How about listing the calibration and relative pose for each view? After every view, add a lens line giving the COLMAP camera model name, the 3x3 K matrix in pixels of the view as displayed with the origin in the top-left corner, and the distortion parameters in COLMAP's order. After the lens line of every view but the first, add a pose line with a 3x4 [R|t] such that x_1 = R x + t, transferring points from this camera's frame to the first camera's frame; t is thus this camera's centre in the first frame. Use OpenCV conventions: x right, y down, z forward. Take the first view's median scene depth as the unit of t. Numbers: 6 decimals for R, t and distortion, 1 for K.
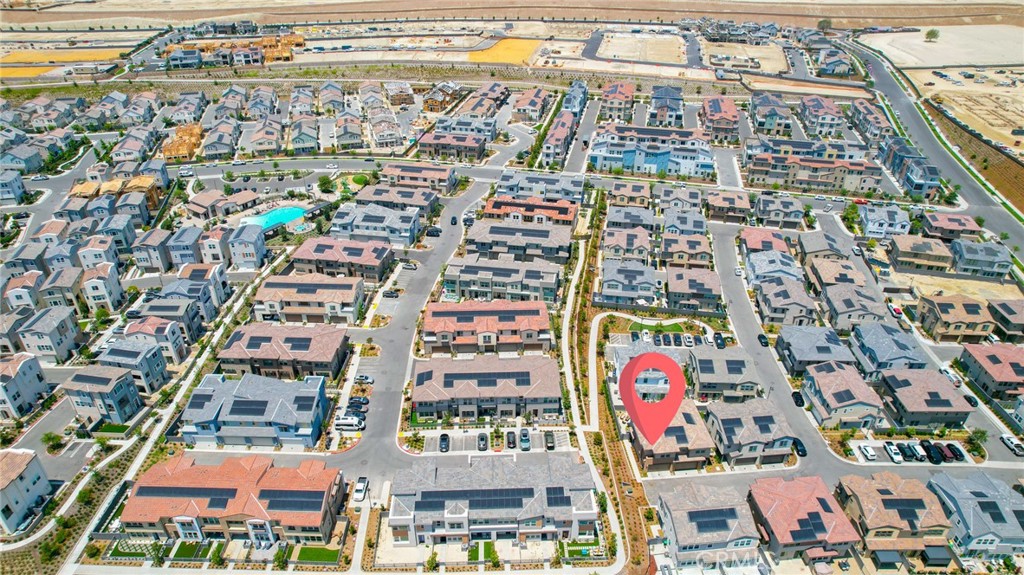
lens RADIAL K [[656.6, 0, 511.8], [0, 656.6, 289.9], [0, 0, 1]] dist [-0.048996, 0.044640]
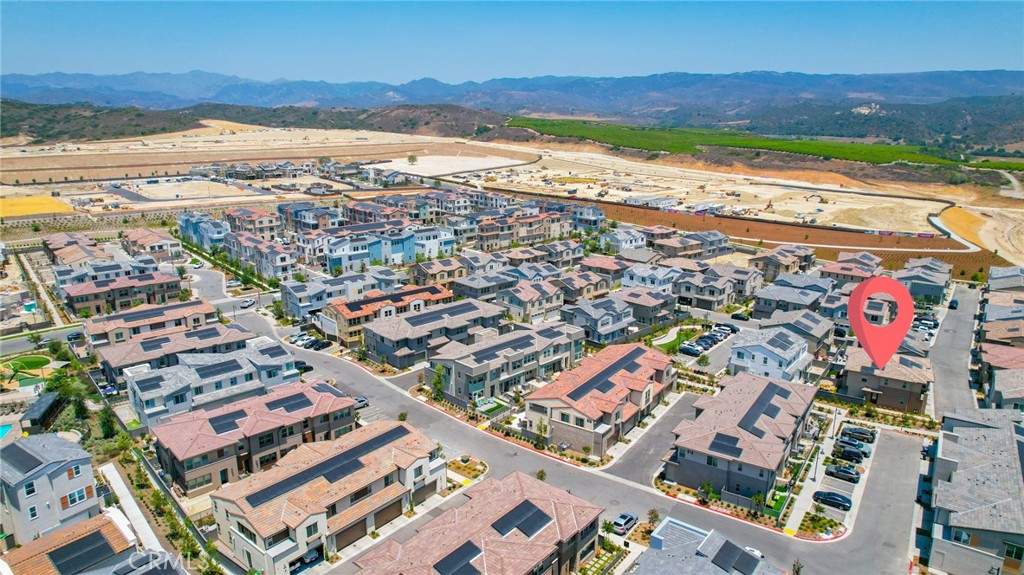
lens RADIAL K [[656.6, 0, 510.0], [0, 656.6, 285.1], [0, 0, 1]] dist [-0.048996, 0.044640]
pose [[0.603697, -0.206475, 0.770011, -0.470943], [0.417444, 0.904749, -0.084676, -0.024087], [-0.679183, 0.372555, 0.632386, 0.466243]]
